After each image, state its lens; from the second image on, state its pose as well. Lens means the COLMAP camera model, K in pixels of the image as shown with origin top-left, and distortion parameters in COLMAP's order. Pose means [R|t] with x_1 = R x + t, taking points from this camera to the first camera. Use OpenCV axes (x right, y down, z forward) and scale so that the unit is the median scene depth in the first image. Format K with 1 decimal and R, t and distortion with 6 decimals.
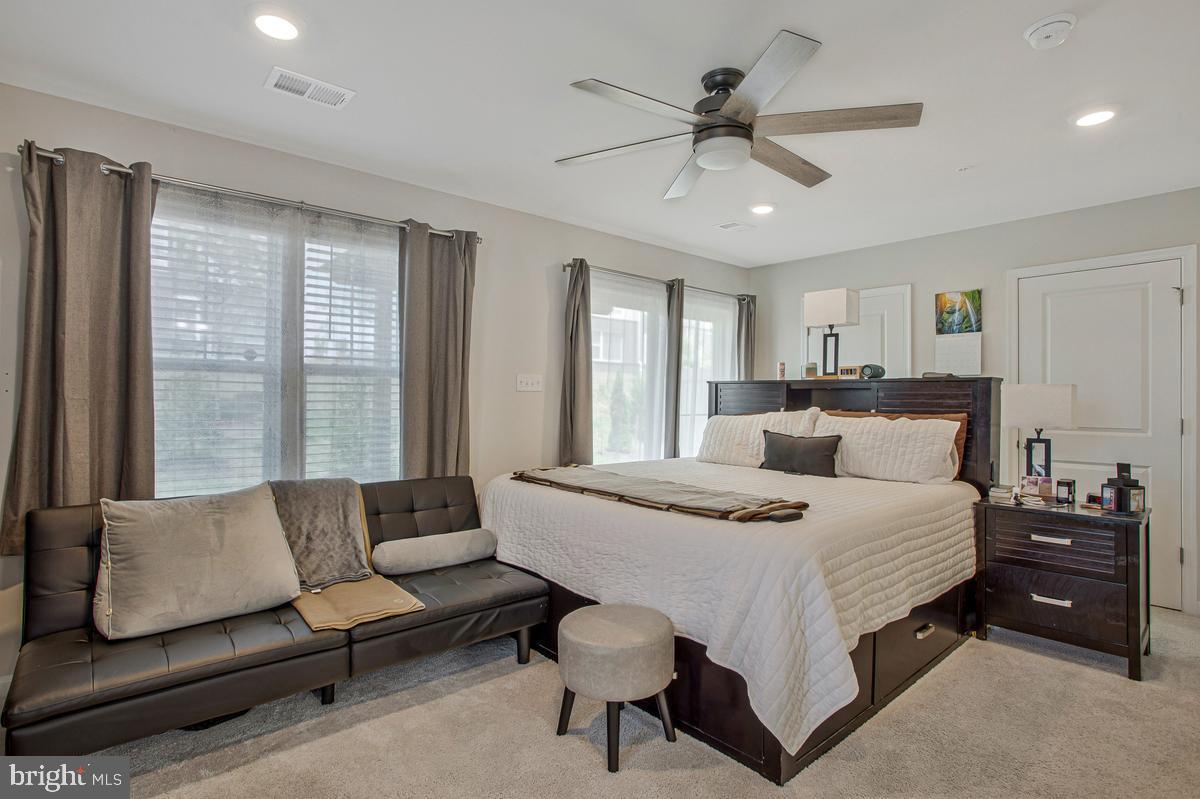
lens RADIAL K [[615.9, 0, 600.5], [0, 615.9, 398.2], [0, 0, 1]] dist [-0.055794, 0.026350]
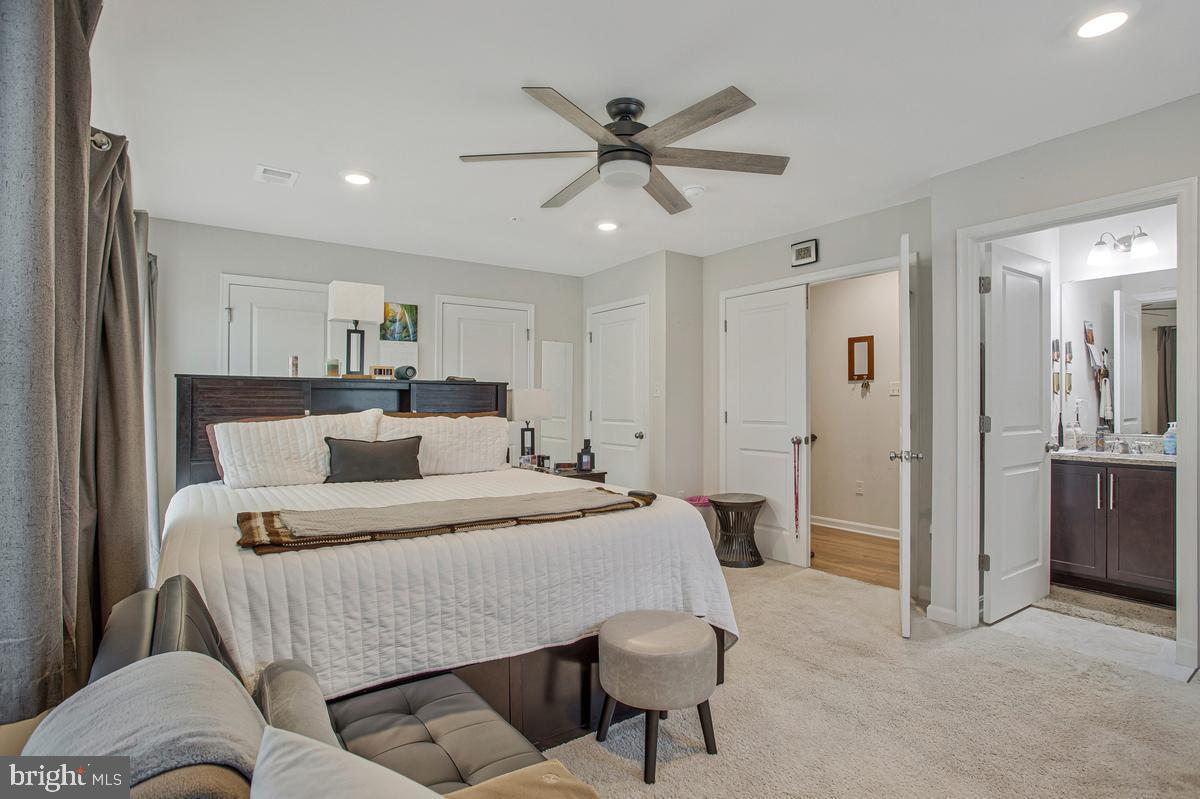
lens RADIAL K [[615.9, 0, 599.0], [0, 615.9, 399.0], [0, 0, 1]] dist [-0.055794, 0.026350]
pose [[0.087928, -0.001124, 0.996126, -0.556078], [0.000891, 0.999999, 0.001050, -0.000928], [-0.996126, 0.000795, 0.087929, 0.587564]]
